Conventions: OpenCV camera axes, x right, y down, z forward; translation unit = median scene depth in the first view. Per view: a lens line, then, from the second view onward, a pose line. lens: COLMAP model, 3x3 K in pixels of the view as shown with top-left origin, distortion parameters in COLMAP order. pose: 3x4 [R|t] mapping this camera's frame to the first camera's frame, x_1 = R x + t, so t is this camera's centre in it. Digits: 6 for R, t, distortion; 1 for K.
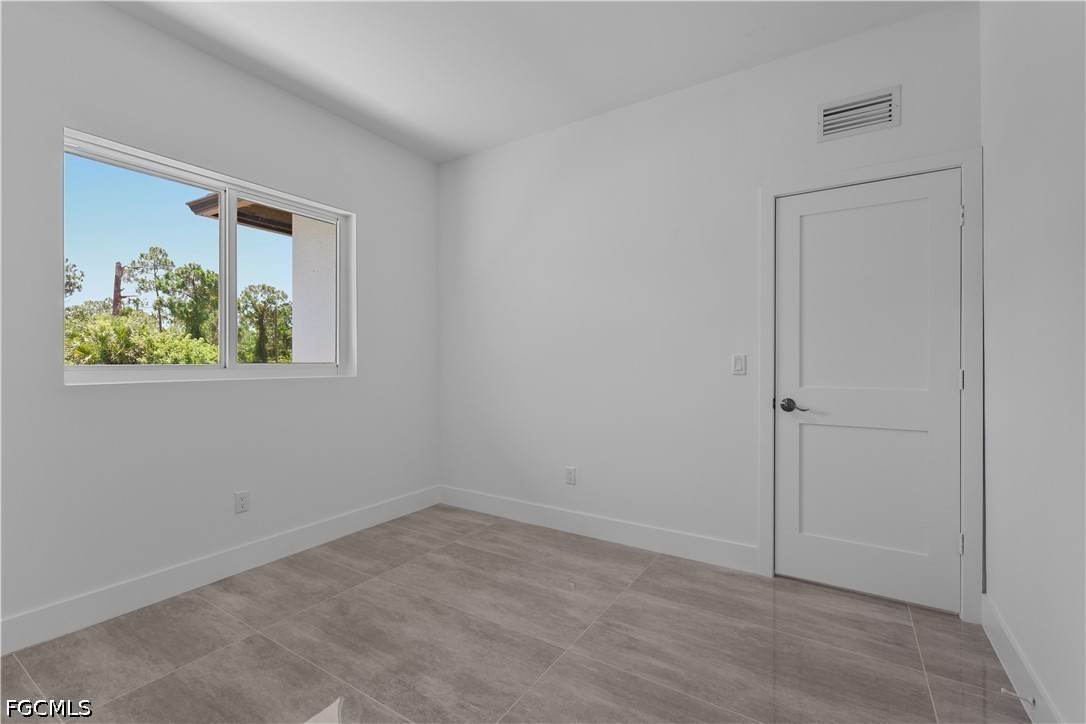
lens RADIAL K [[475.5, 0, 541.9], [0, 475.5, 357.0], [0, 0, 1]] dist [0.002984, 0.000097]
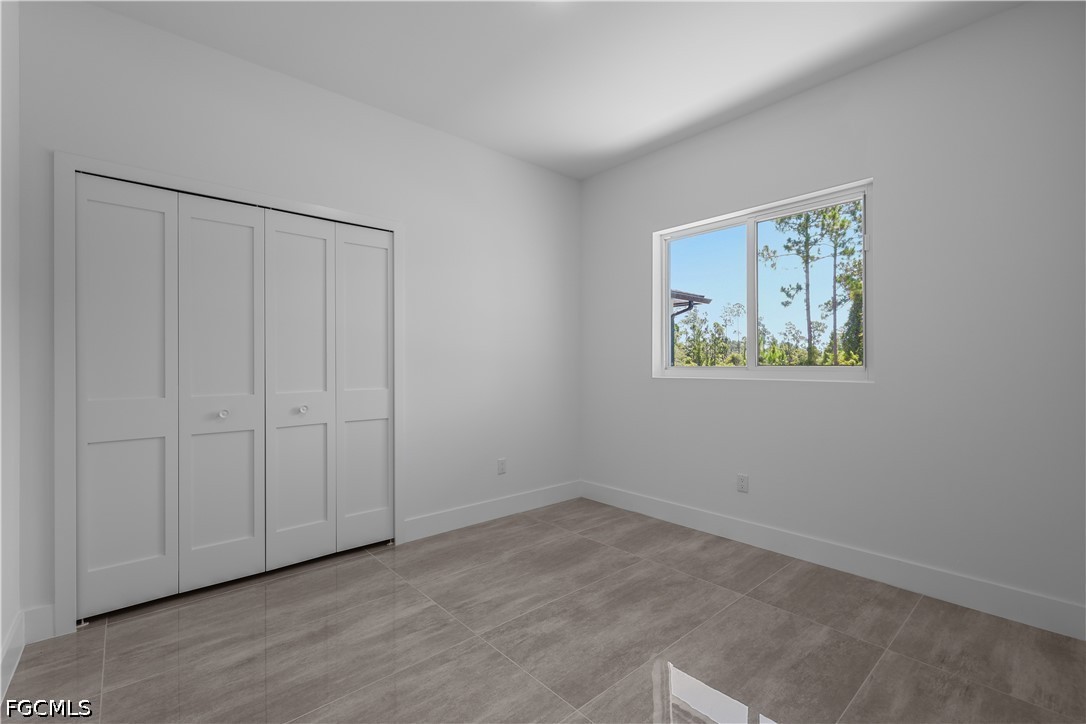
lens RADIAL K [[468.8, 0, 544.4], [0, 468.8, 363.2], [0, 0, 1]] dist [0.000024, -0.000300]
pose [[-0.269562, 0.000600, -0.962983, 0.677196], [0.012712, 0.999915, -0.002936, 0.004931], [0.962899, -0.013033, -0.269547, 0.924575]]
